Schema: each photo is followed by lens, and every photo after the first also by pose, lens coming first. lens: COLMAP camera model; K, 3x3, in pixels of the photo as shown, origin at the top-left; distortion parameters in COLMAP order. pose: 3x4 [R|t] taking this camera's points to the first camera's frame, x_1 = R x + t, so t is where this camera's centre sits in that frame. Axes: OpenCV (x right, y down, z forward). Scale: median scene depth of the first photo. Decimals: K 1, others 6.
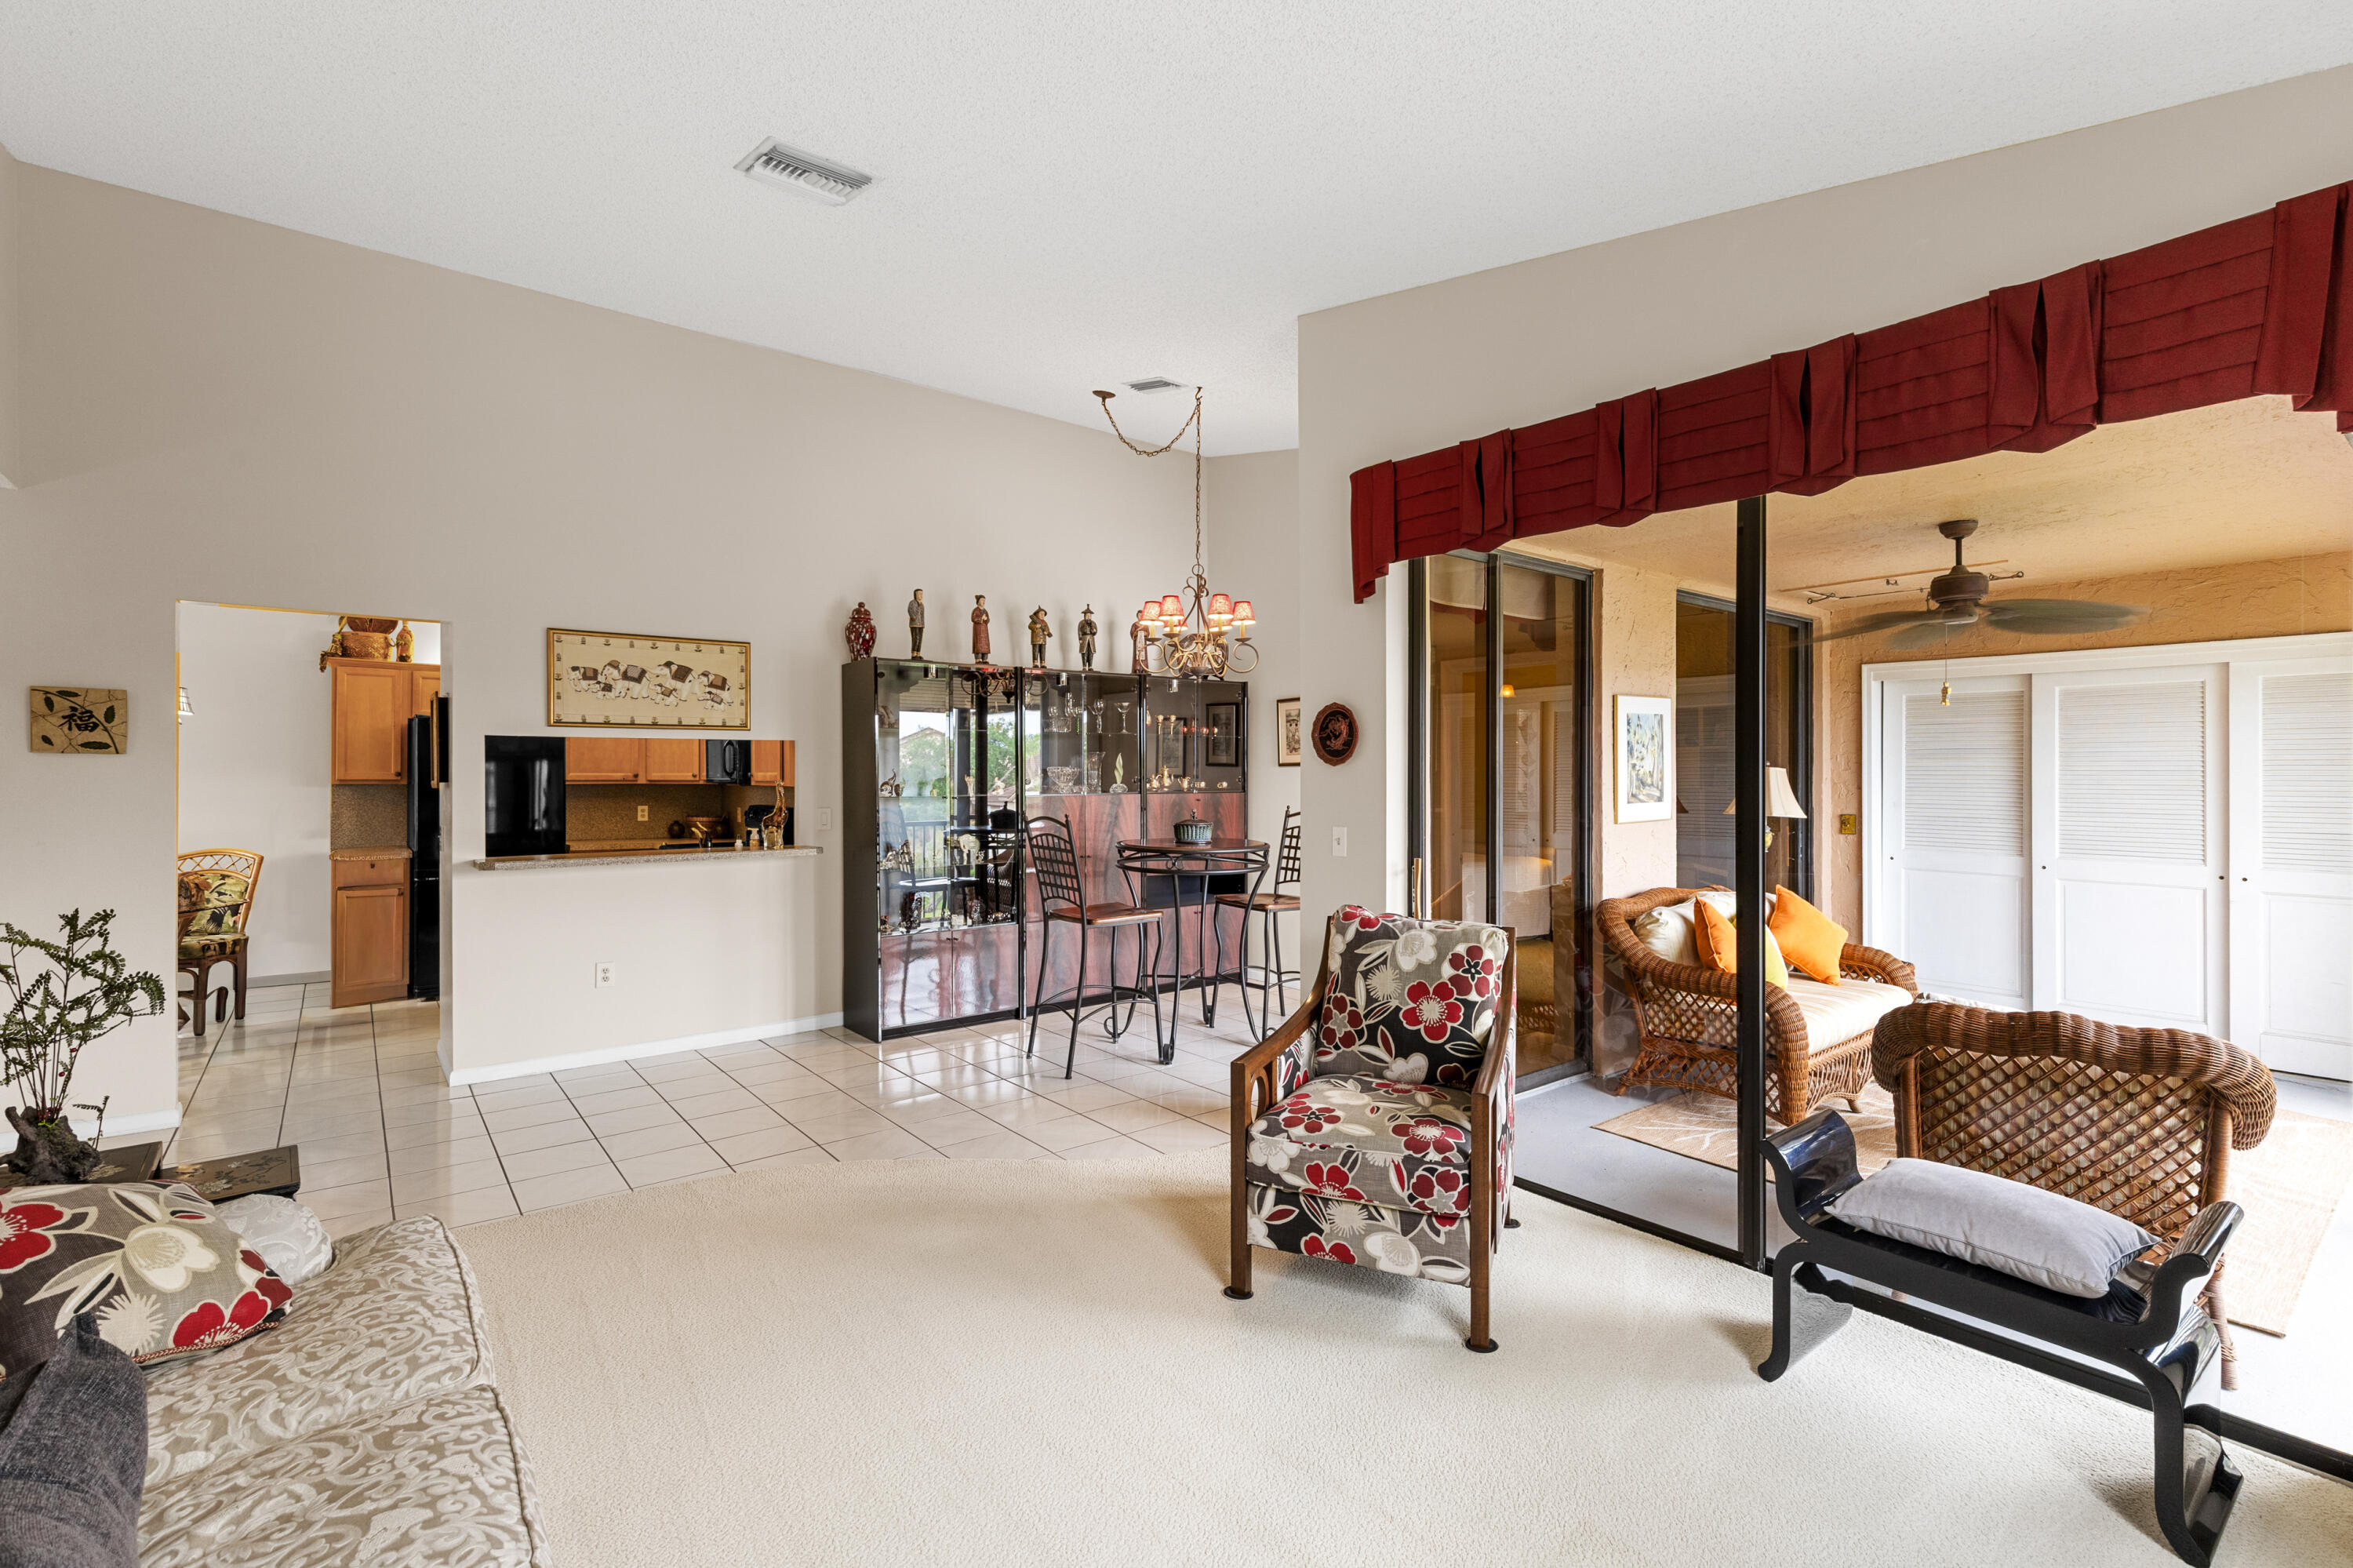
lens RADIAL K [[1053.9, 0, 1185.5], [0, 1053.9, 774.5], [0, 0, 1]] dist [0.005174, -0.000647]
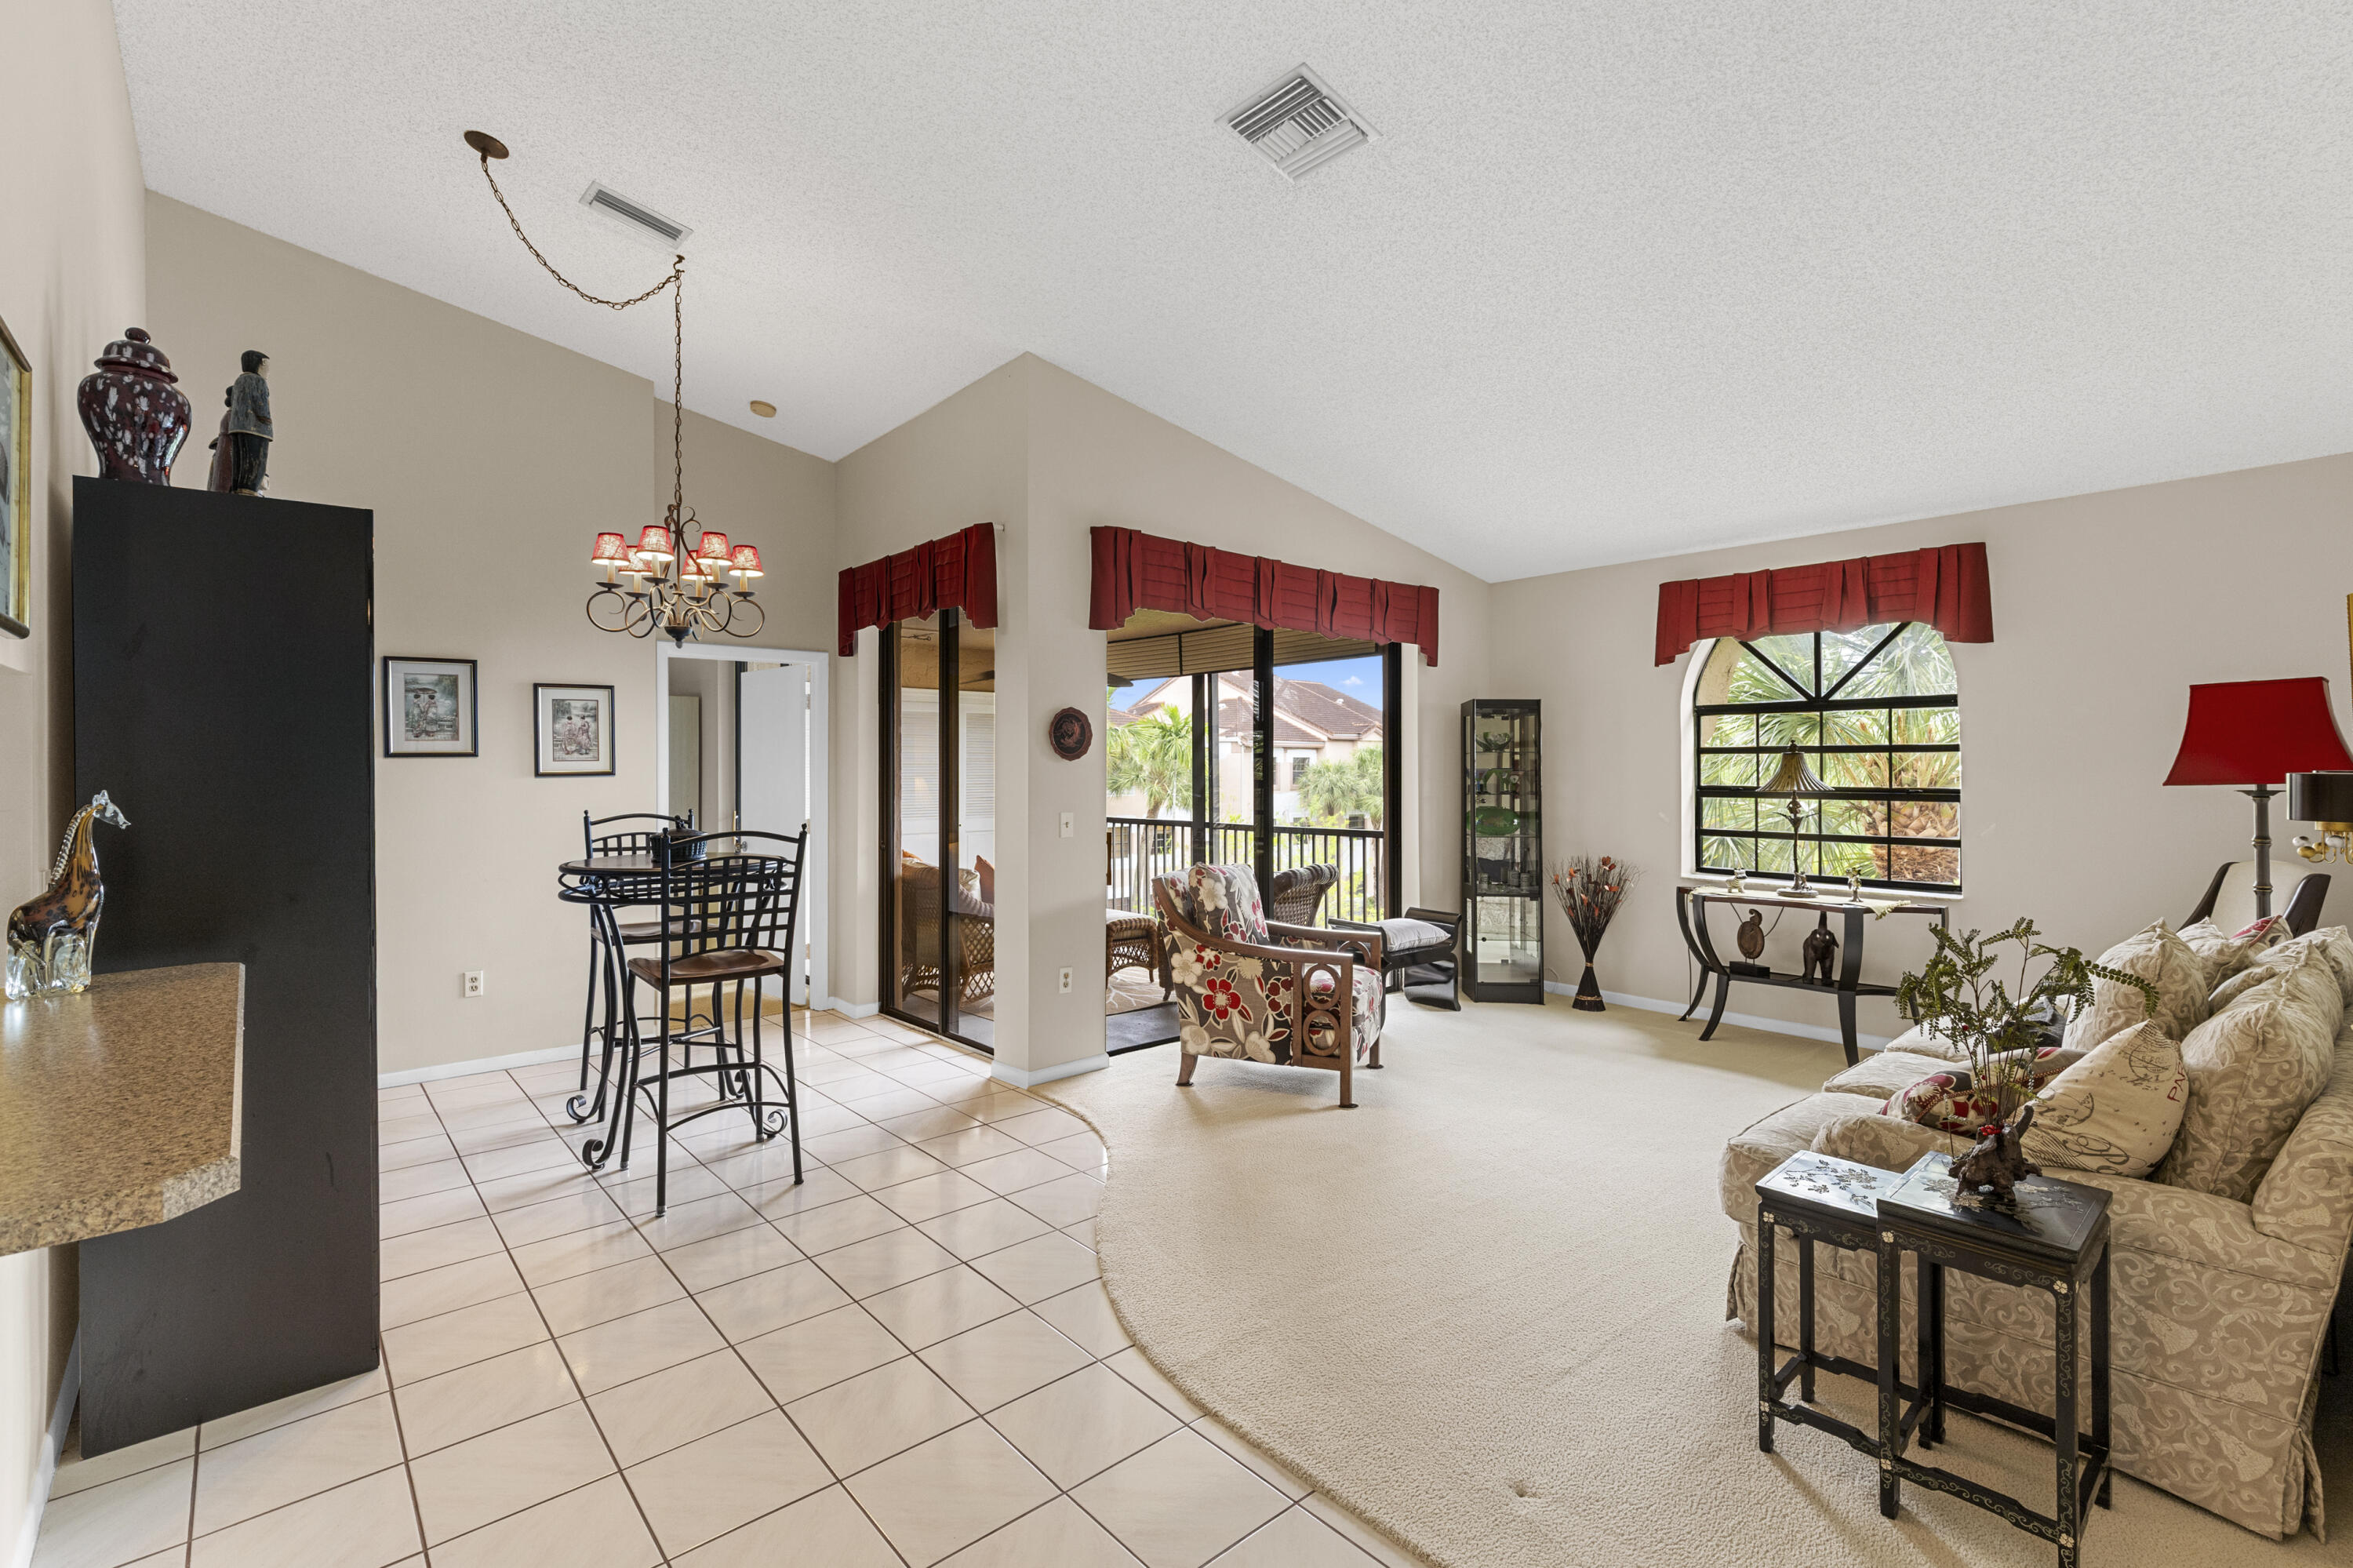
lens RADIAL K [[1055.2, 0, 1179.8], [0, 1055.2, 761.6], [0, 0, 1]] dist [0.003379, -0.000463]
pose [[-0.041621, 0.002412, 0.999131, -0.757850], [0.002166, 0.999995, -0.002324, -0.002978], [-0.999131, 0.002067, -0.041626, 0.674042]]
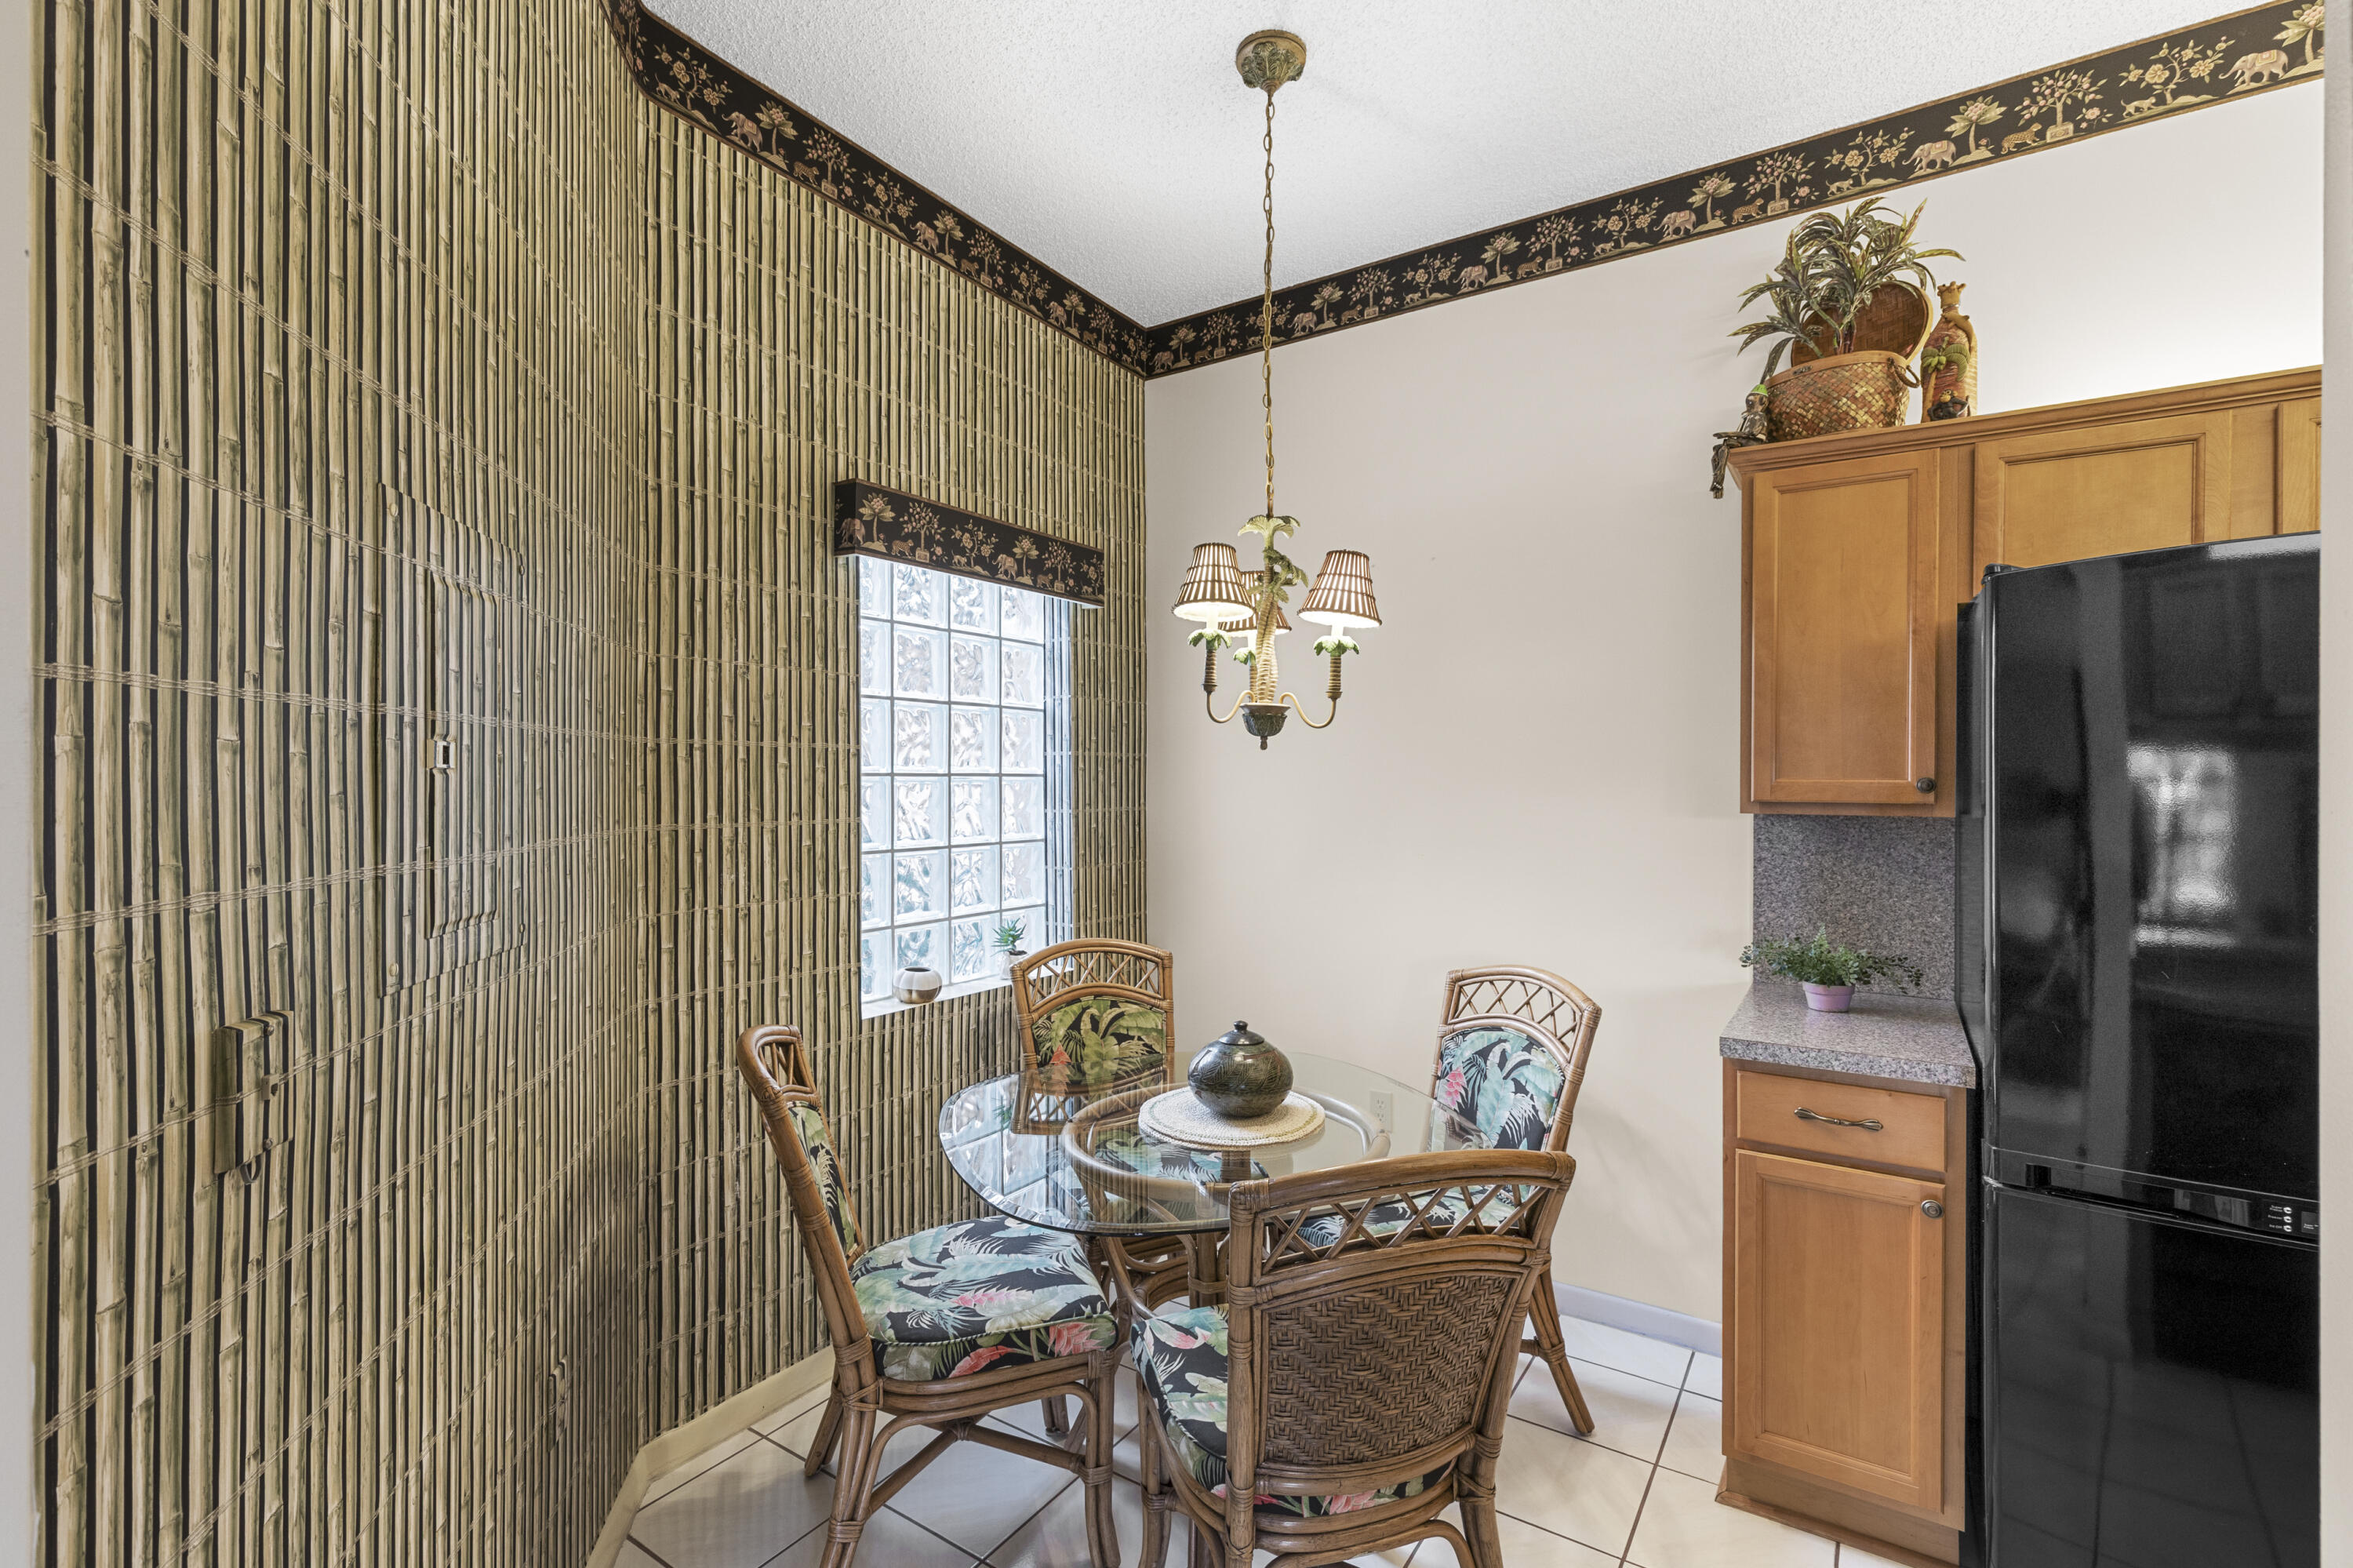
lens RADIAL K [[1050.0, 0, 1185.6], [0, 1050.0, 784.8], [0, 0, 1]] dist [0.002564, -0.000799]
pose [[0.306640, 0.001720, -0.951824, -0.631276], [-0.000011, 0.999998, 0.001804, -0.001338], [0.951826, -0.000542, 0.306640, 0.850158]]
